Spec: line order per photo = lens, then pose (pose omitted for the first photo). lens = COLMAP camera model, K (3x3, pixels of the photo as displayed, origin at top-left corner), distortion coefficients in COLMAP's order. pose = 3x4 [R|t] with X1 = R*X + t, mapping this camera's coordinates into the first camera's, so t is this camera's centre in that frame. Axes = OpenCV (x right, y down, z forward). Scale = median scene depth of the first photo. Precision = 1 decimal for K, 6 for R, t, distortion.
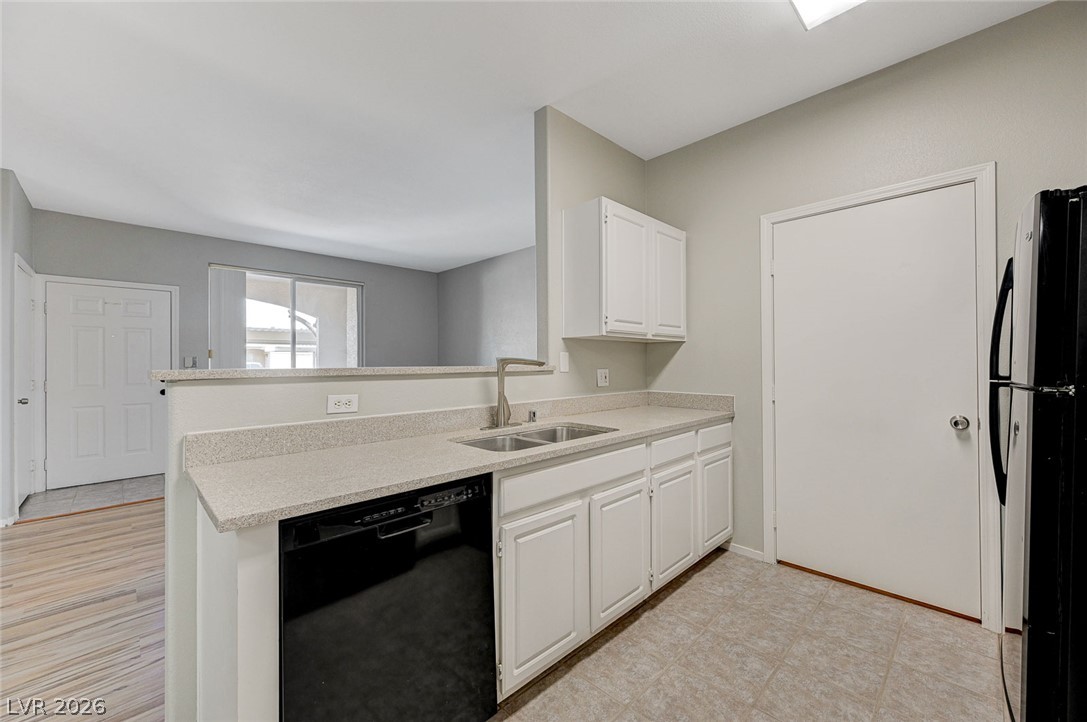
lens RADIAL K [[430.2, 0, 548.5], [0, 430.2, 358.2], [0, 0, 1]] dist [0.001032, 0.000395]
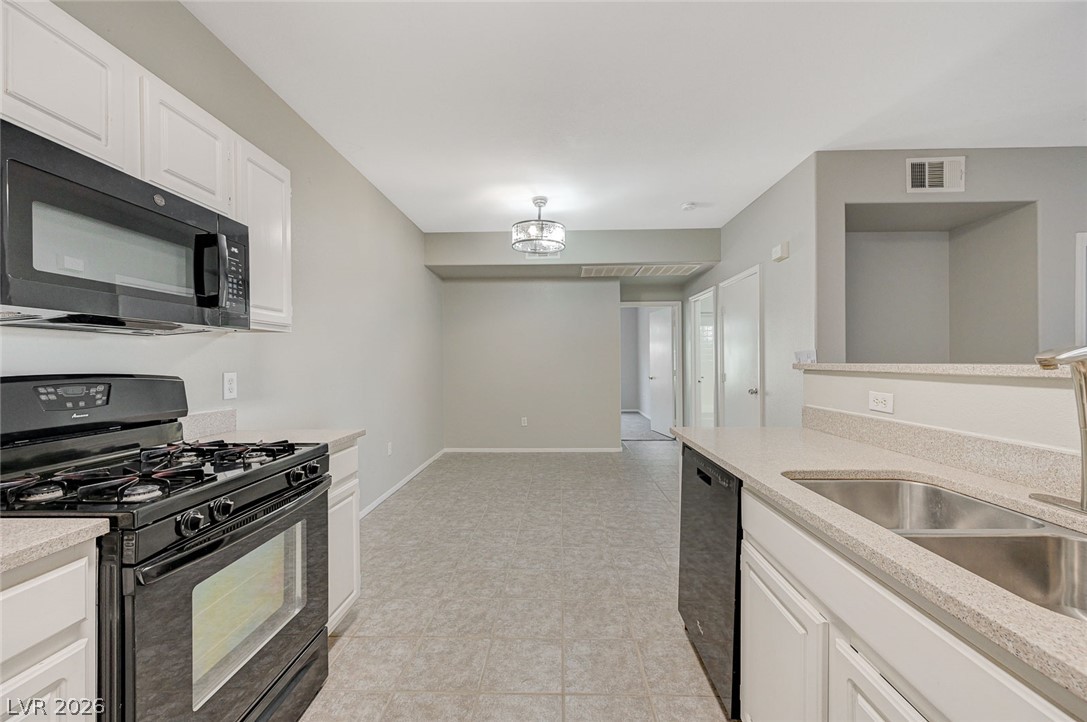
lens RADIAL K [[430.2, 0, 549.6], [0, 430.2, 362.5], [0, 0, 1]] dist [0.001032, 0.000395]
pose [[-0.723715, 0.011626, -0.690002, 0.481917], [0.017217, 0.999851, -0.001212, 0.005744], [0.689885, -0.012757, -0.723807, 0.819435]]
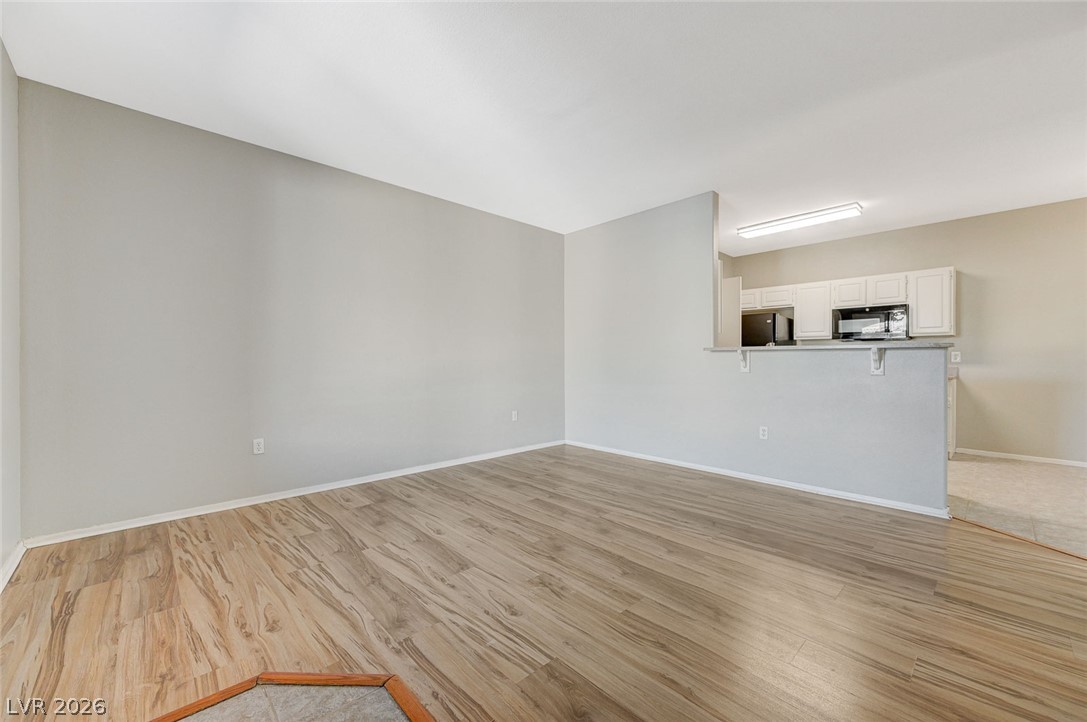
lens RADIAL K [[430.2, 0, 548.0], [0, 430.2, 360.0], [0, 0, 1]] dist [0.001032, 0.000395]
pose [[0.021937, 0.003211, 0.999754, -1.770866], [-0.008525, 0.999959, -0.003025, 0.077252], [-0.999723, -0.008456, 0.021964, 1.693647]]
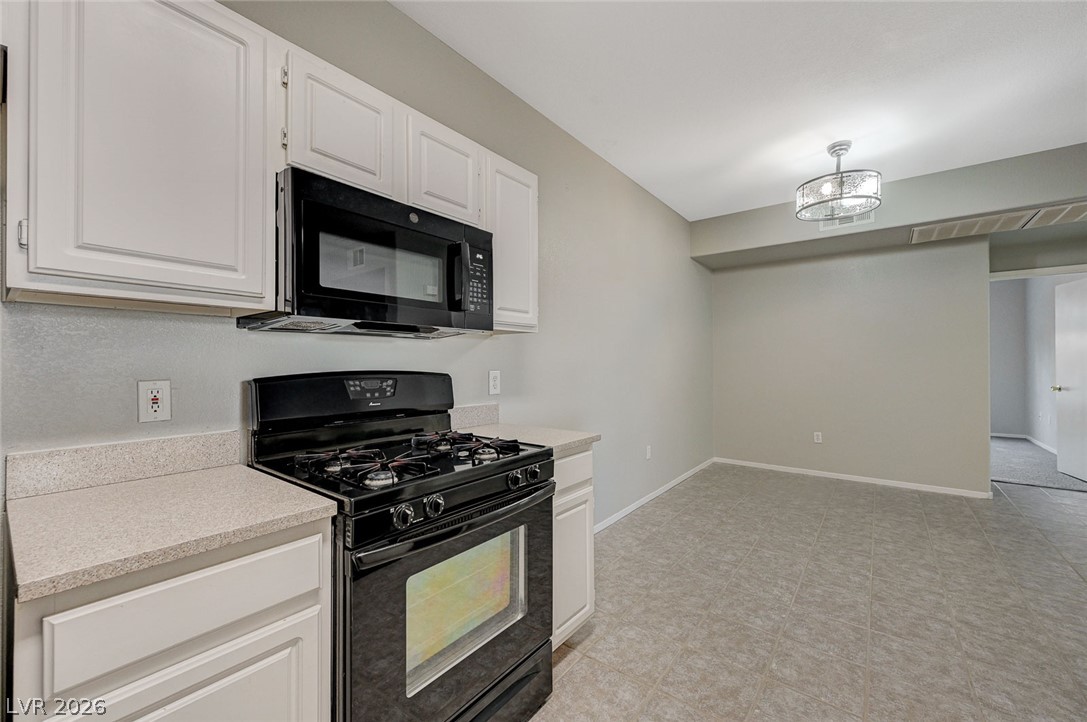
lens RADIAL K [[430.2, 0, 549.2], [0, 430.2, 362.6], [0, 0, 1]] dist [0.001032, 0.000395]
pose [[-0.991722, 0.008173, -0.128140, 0.354494], [0.009470, 0.999910, -0.009517, 0.005842], [0.128051, -0.010652, -0.991710, 0.723515]]
